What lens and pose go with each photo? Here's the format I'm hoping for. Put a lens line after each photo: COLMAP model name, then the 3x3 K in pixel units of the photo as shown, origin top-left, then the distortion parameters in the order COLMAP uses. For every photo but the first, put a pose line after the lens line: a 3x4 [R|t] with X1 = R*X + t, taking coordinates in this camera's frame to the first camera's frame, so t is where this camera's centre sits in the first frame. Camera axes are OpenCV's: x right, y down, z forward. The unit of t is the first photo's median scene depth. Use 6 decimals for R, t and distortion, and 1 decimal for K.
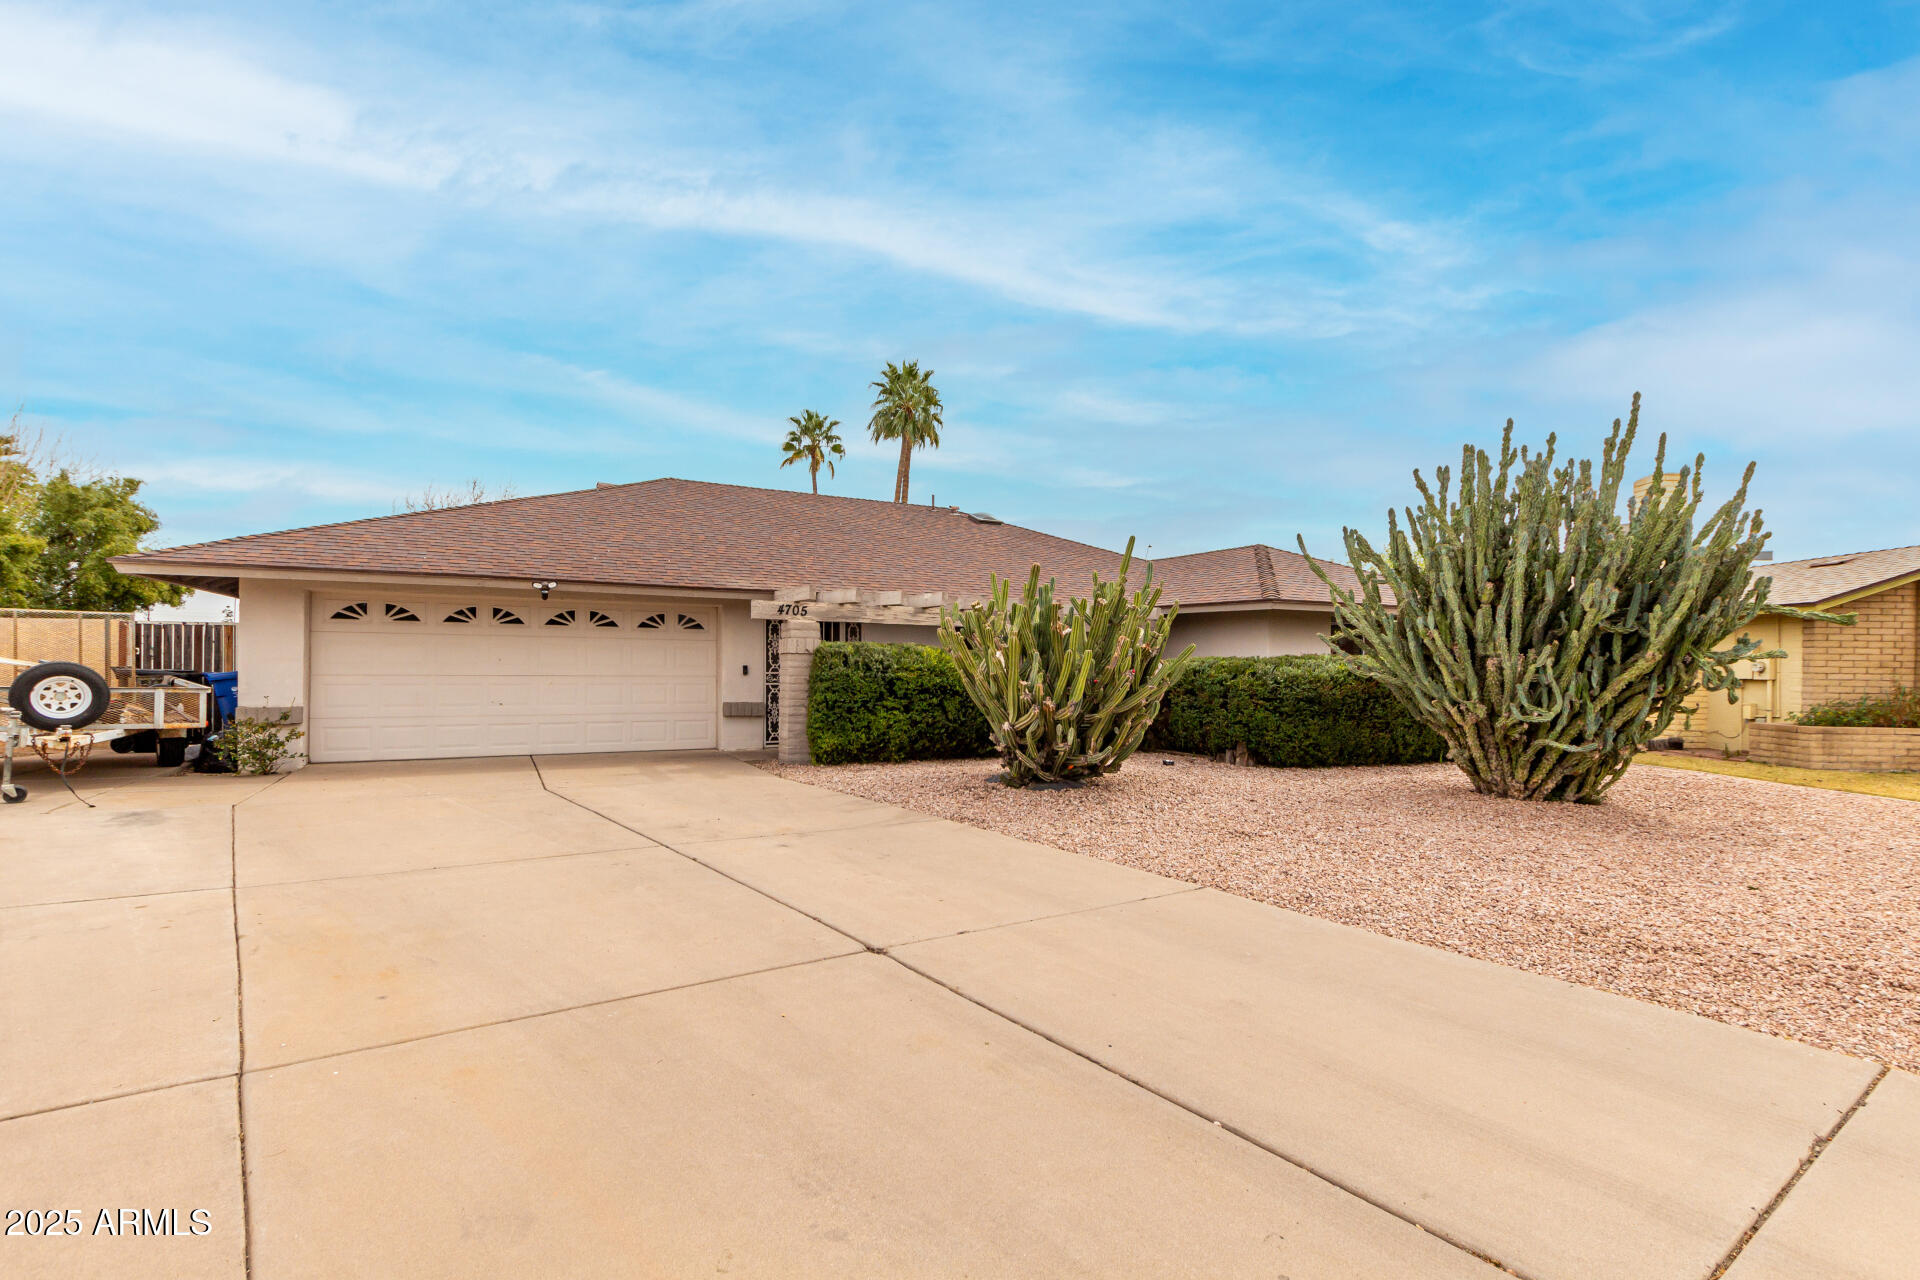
lens RADIAL K [[888.5, 0, 968.0], [0, 888.5, 648.0], [0, 0, 1]] dist [0.013425, -0.007315]
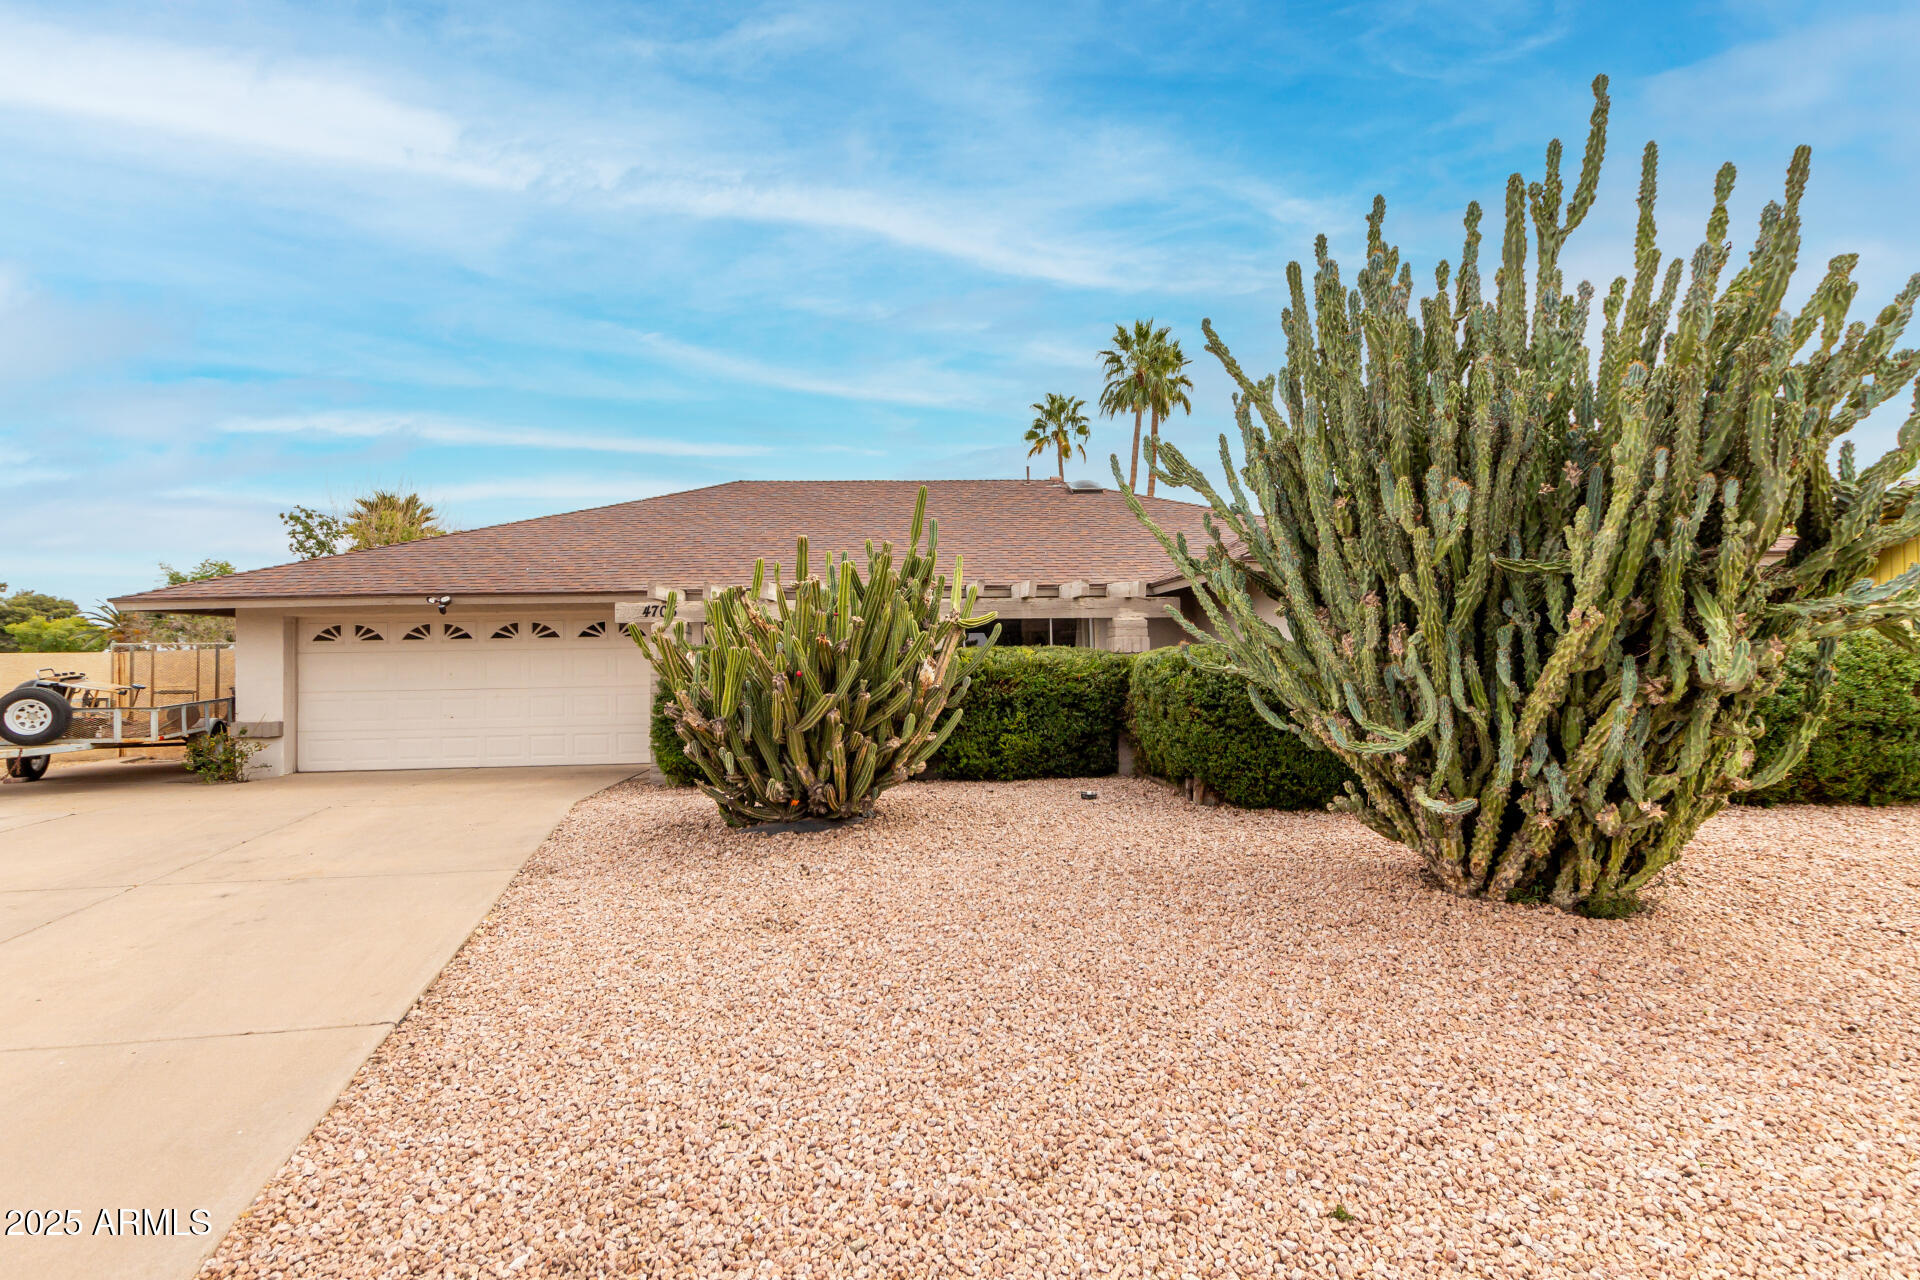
lens RADIAL K [[919.6, 0, 960.1], [0, 919.6, 629.7], [0, 0, 1]] dist [0.015380, -0.000163]
pose [[0.901660, -0.043966, -0.430204, 0.475416], [0.035909, 0.998995, -0.026833, 0.011840], [0.430951, 0.008746, 0.902333, 0.293646]]
